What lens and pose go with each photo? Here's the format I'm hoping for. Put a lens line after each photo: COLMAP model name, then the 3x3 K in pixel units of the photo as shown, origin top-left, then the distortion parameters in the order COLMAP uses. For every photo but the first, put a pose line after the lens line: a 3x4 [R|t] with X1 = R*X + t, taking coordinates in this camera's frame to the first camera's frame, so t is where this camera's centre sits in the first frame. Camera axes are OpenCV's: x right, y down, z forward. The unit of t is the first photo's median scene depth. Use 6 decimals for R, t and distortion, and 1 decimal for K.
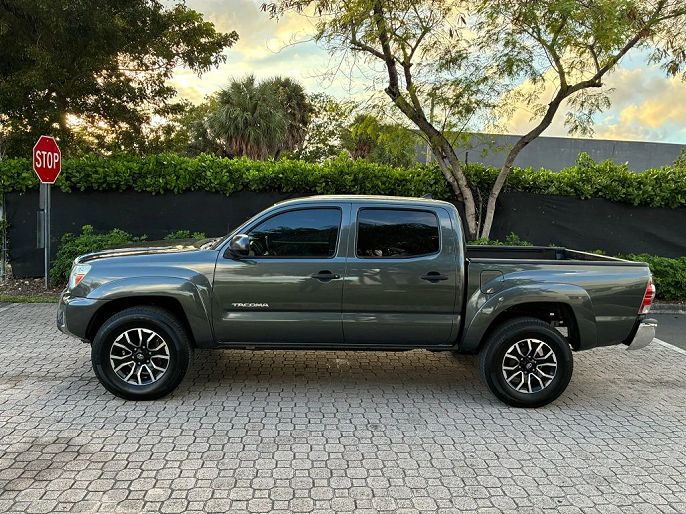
lens RADIAL K [[512.3, 0, 343.0], [0, 512.3, 257.0], [0, 0, 1]] dist [0.011442, -0.006998]
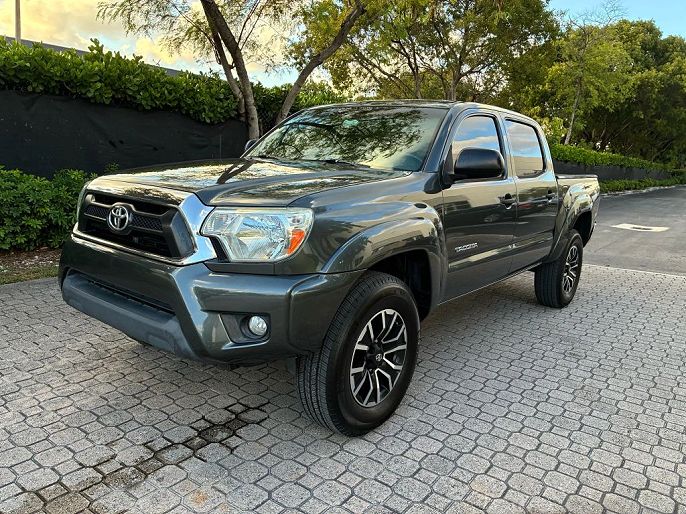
lens RADIAL K [[512.3, 0, 343.0], [0, 512.3, 257.0], [0, 0, 1]] dist [0.011442, -0.006998]
pose [[0.667021, -0.138737, 0.732007, -0.841063], [0.041091, 0.987864, 0.149786, -0.008941], [-0.743905, -0.069832, 0.664627, 0.651917]]
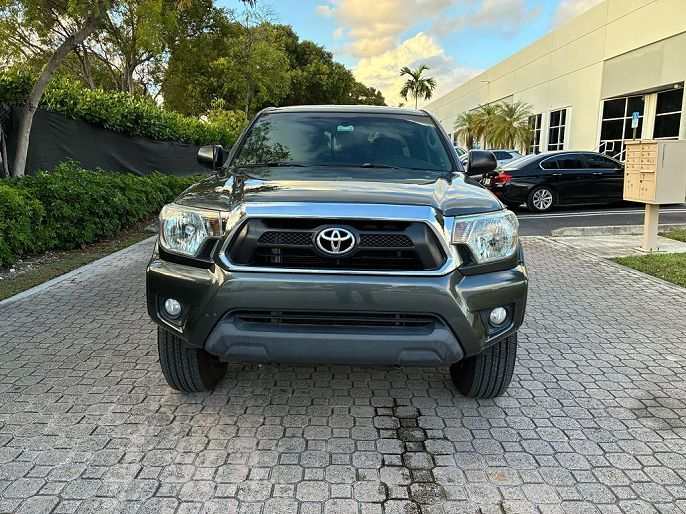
lens RADIAL K [[512.3, 0, 343.0], [0, 512.3, 257.0], [0, 0, 1]] dist [0.011442, -0.006998]
pose [[0.099800, -0.216206, 0.971234, -1.088533], [0.090459, 0.974036, 0.207535, -0.066826], [-0.990887, 0.067145, 0.116766, 1.122816]]
